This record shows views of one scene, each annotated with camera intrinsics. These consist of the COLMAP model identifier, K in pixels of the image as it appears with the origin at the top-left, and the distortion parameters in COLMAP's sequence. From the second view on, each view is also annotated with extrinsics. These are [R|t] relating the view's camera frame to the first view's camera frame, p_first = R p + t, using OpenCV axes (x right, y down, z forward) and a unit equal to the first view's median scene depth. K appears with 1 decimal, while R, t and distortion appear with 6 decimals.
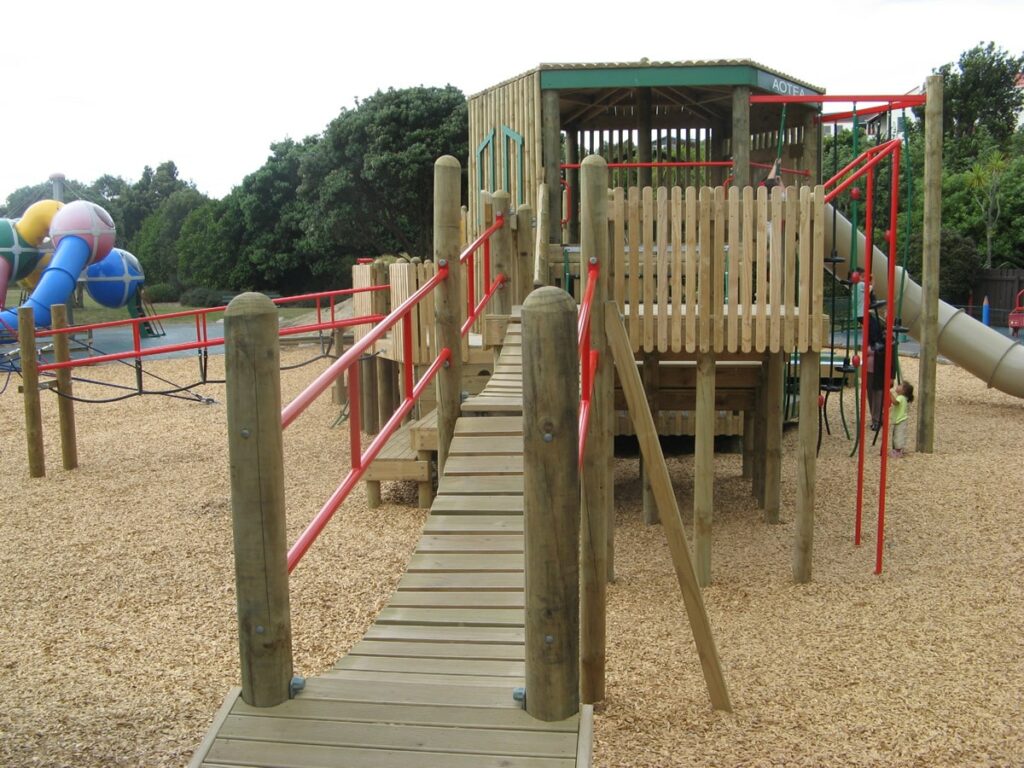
lens RADIAL K [[1113.1, 0, 507.6], [0, 1113.1, 379.0], [0, 0, 1]] dist [-0.107669, 0.000000]
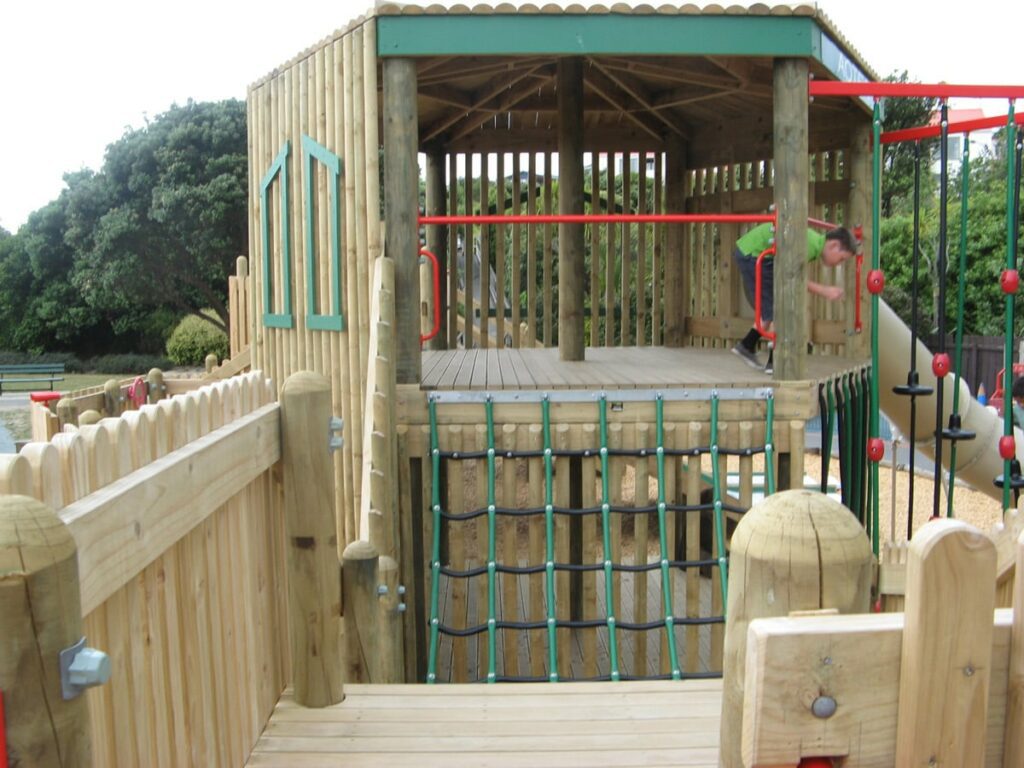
lens RADIAL K [[1136.5, 0, 504.7], [0, 1136.5, 389.0], [0, 0, 1]] dist [-0.111244, 0.000000]
pose [[0.992118, -0.006231, 0.125153, 0.010185], [0.009387, 0.999652, -0.024636, -0.047748], [-0.124956, 0.025616, 0.991831, 0.229673]]
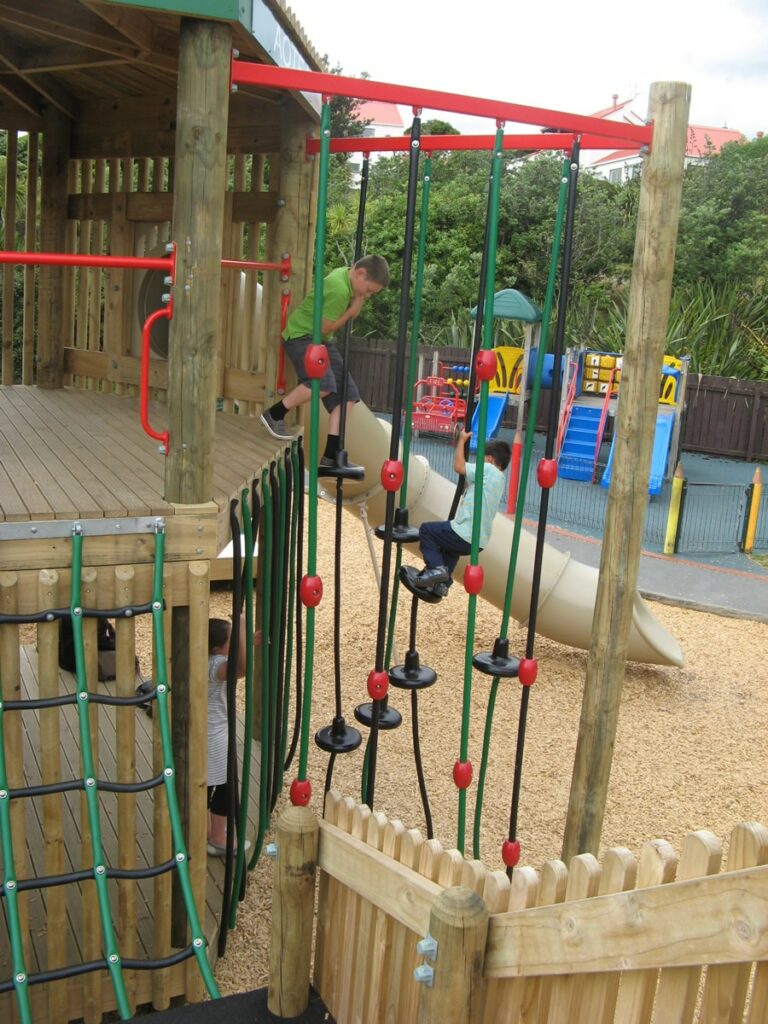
lens RADIAL K [[1136.5, 0, 390.9], [0, 1136.5, 511.8], [0, 0, 1]] dist [-0.111244, 0.000000]
pose [[0.858455, -0.038037, 0.511476, 0.037776], [-0.017812, 0.994434, 0.103849, -0.069331], [-0.512579, -0.098260, 0.852999, 0.295939]]
